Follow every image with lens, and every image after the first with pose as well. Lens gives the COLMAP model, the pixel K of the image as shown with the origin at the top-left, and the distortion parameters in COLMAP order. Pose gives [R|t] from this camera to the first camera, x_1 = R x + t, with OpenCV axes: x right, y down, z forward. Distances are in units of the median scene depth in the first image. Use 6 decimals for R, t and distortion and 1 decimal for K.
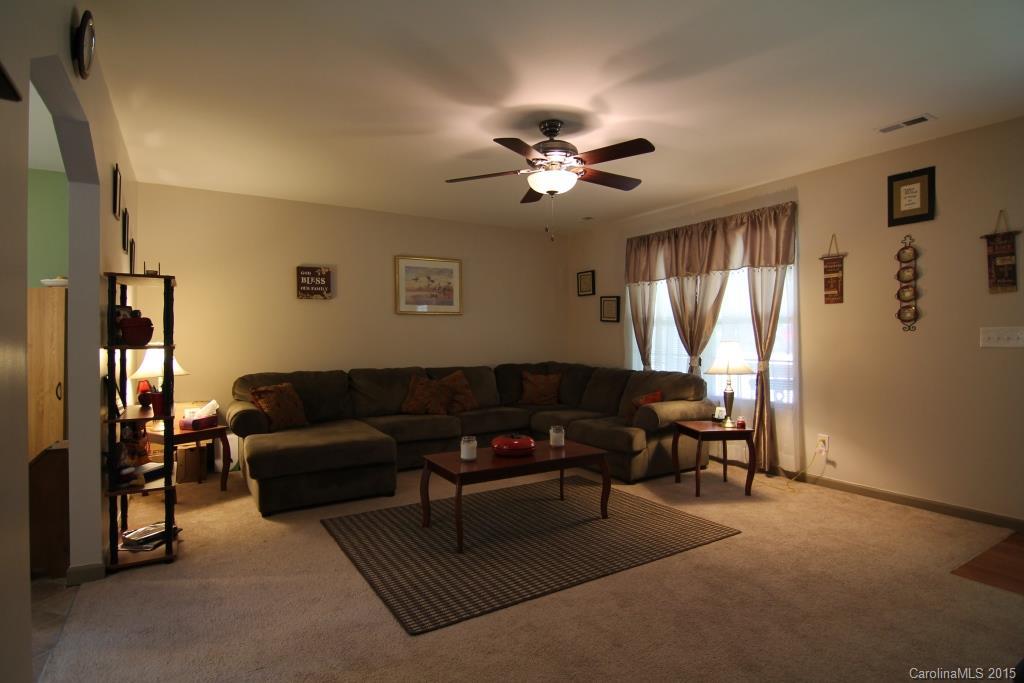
lens RADIAL K [[532.1, 0, 510.5], [0, 532.1, 338.8], [0, 0, 1]] dist [-0.017866, -0.000518]
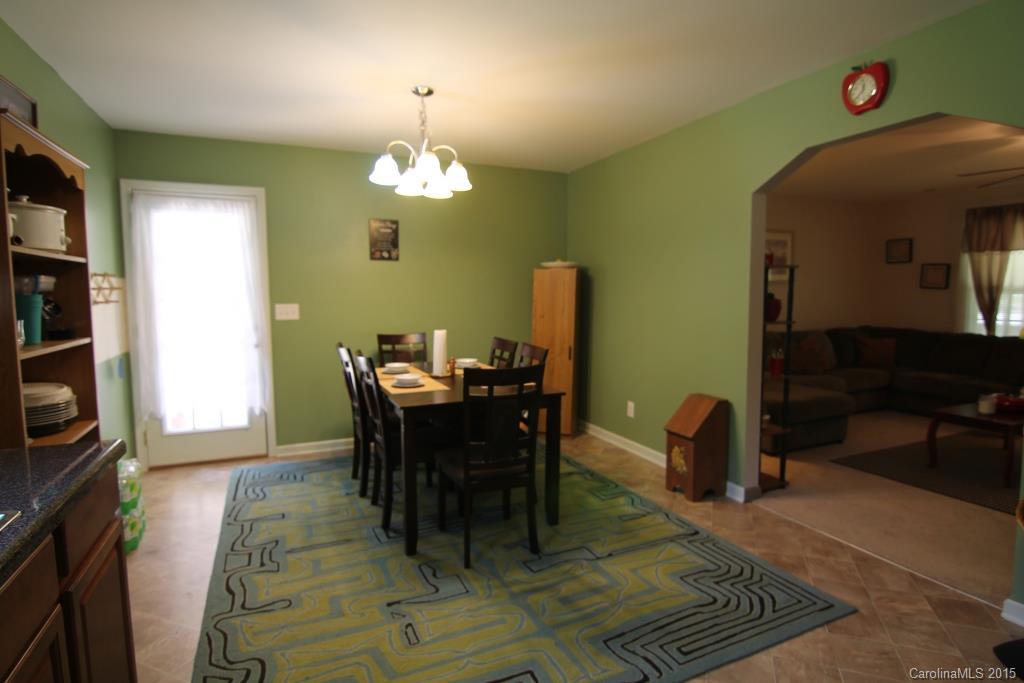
lens RADIAL K [[532.1, 0, 510.5], [0, 532.1, 338.8], [0, 0, 1]] dist [-0.017866, -0.000518]
pose [[0.991795, 0.003785, -0.127786, -0.536809], [0.006911, 0.996512, 0.083159, -0.024920], [0.127655, -0.083360, 0.988309, -0.154905]]
